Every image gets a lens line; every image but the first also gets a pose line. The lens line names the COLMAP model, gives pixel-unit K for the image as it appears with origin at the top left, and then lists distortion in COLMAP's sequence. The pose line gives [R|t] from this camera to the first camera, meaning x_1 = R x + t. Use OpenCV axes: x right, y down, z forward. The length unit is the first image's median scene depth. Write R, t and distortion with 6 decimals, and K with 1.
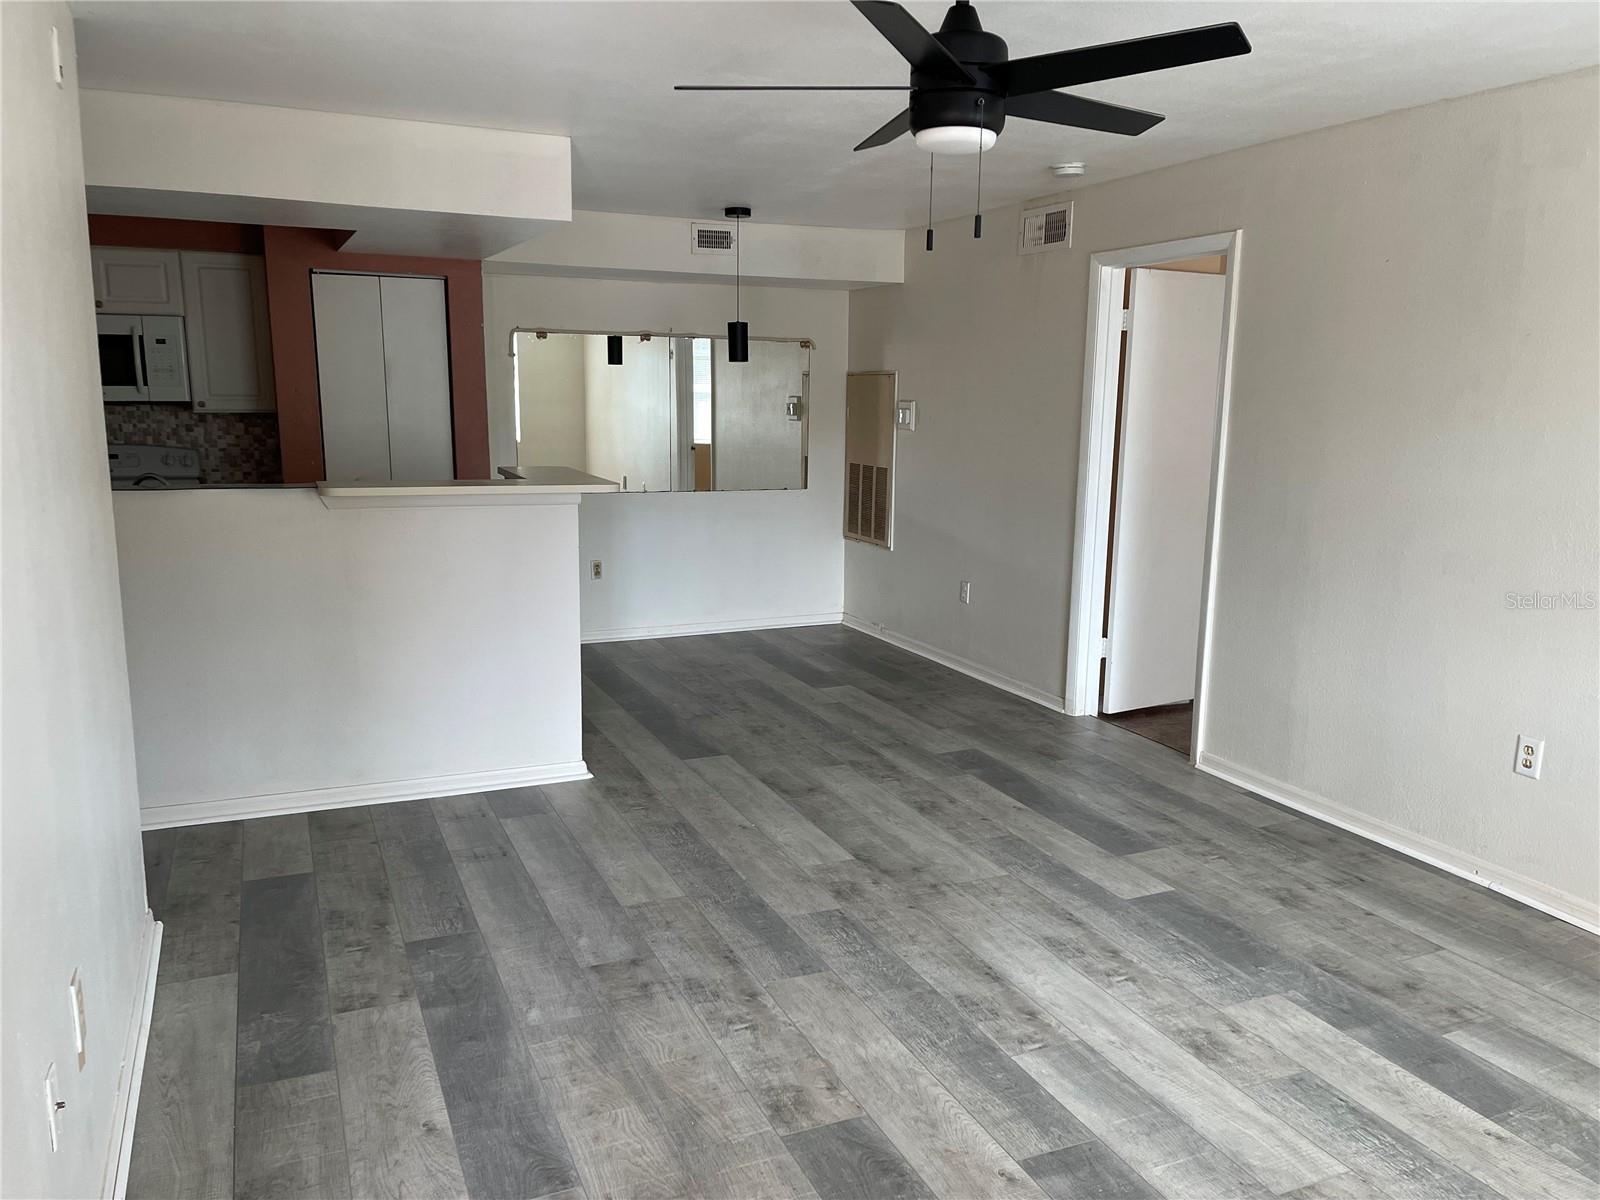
lens RADIAL K [[1177.1, 0, 797.2], [0, 1177.1, 604.8], [0, 0, 1]] dist [-0.010261, -0.002072]
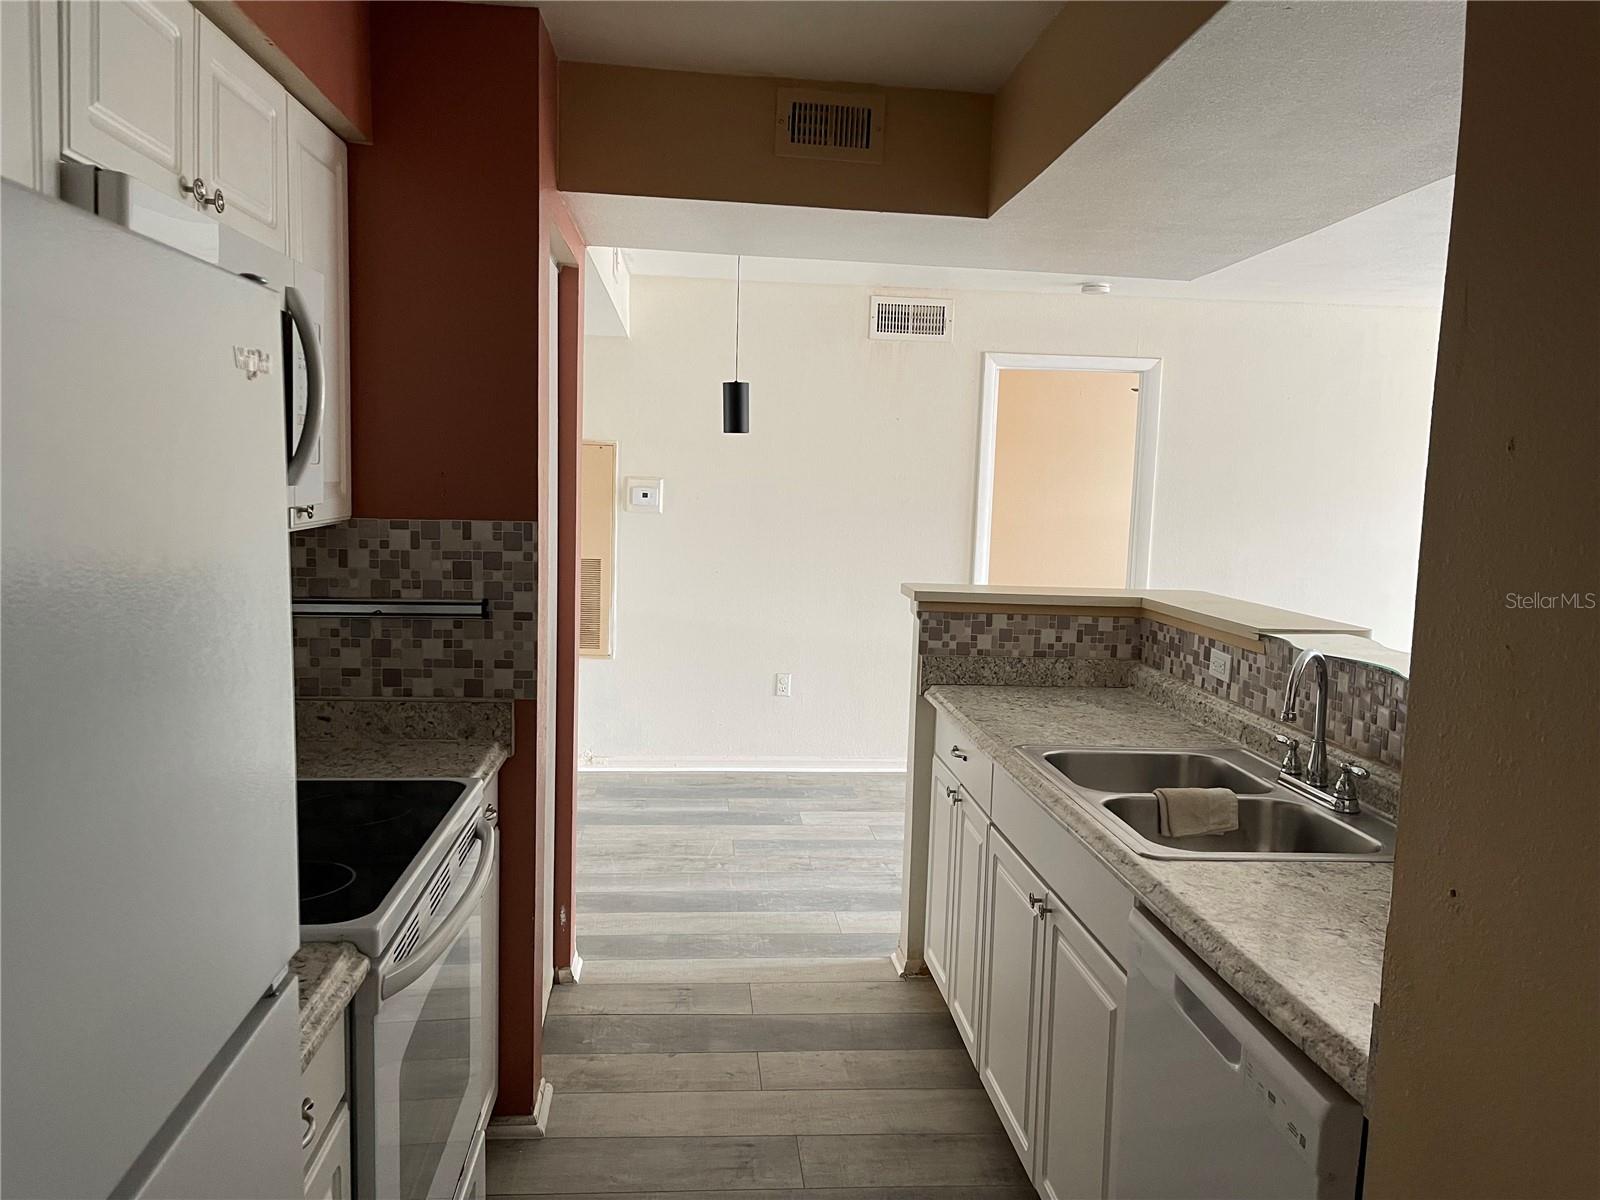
lens RADIAL K [[1177.1, 0, 798.0], [0, 1177.1, 594.0], [0, 0, 1]] dist [-0.010261, -0.002072]
pose [[0.326461, -0.092816, 0.940642, -0.764879], [0.149706, 0.987683, 0.045501, -0.130671], [-0.933280, 0.125966, 0.336336, 0.713544]]
